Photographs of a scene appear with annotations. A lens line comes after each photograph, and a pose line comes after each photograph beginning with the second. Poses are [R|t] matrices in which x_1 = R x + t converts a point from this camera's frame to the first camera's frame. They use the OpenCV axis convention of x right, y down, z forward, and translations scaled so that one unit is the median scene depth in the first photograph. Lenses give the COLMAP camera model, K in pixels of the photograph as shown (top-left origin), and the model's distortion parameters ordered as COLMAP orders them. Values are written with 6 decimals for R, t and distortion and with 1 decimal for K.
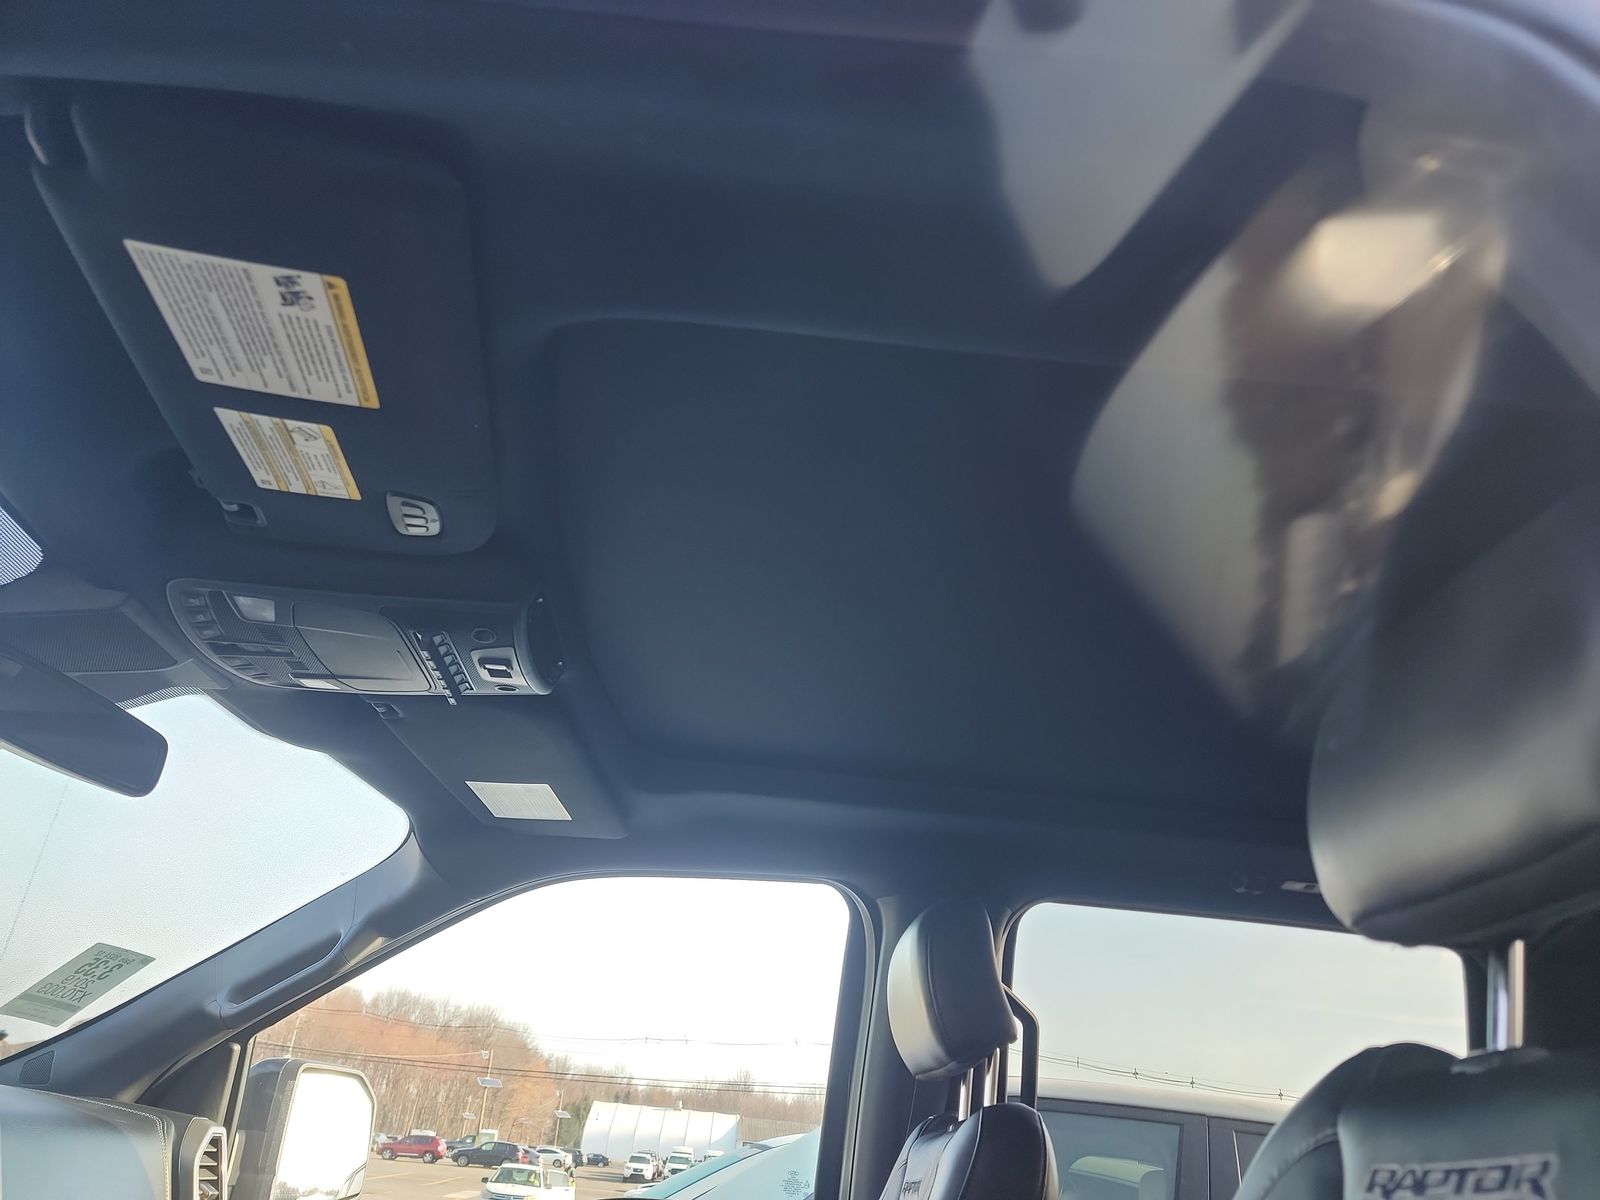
lens RADIAL K [[1135.9, 0, 800.0], [0, 1135.9, 600.0], [0, 0, 1]] dist [0.087794, -0.081999]
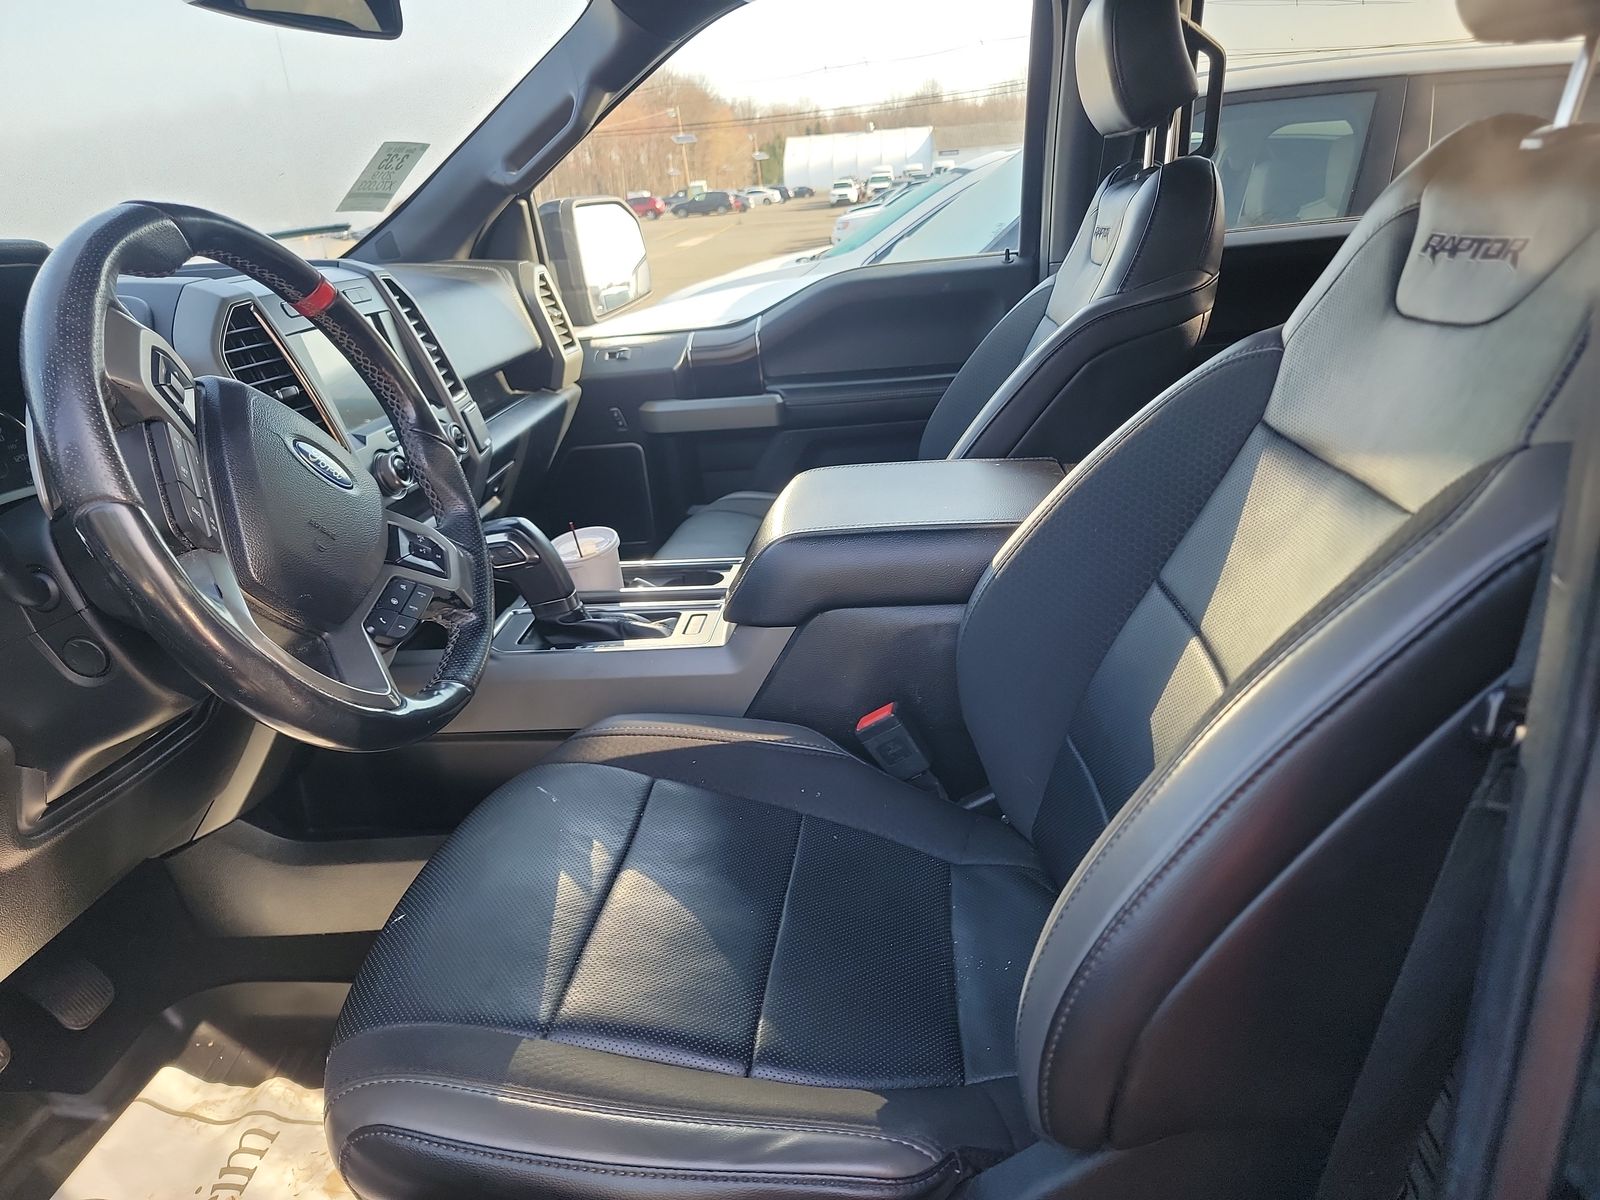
lens RADIAL K [[1135.9, 0, 800.0], [0, 1135.9, 600.0], [0, 0, 1]] dist [0.087794, -0.081999]
pose [[0.973374, -0.101617, -0.205470, -0.002954], [0.218417, 0.683150, 0.696850, -0.111474], [0.069555, -0.723173, 0.687155, -0.107258]]
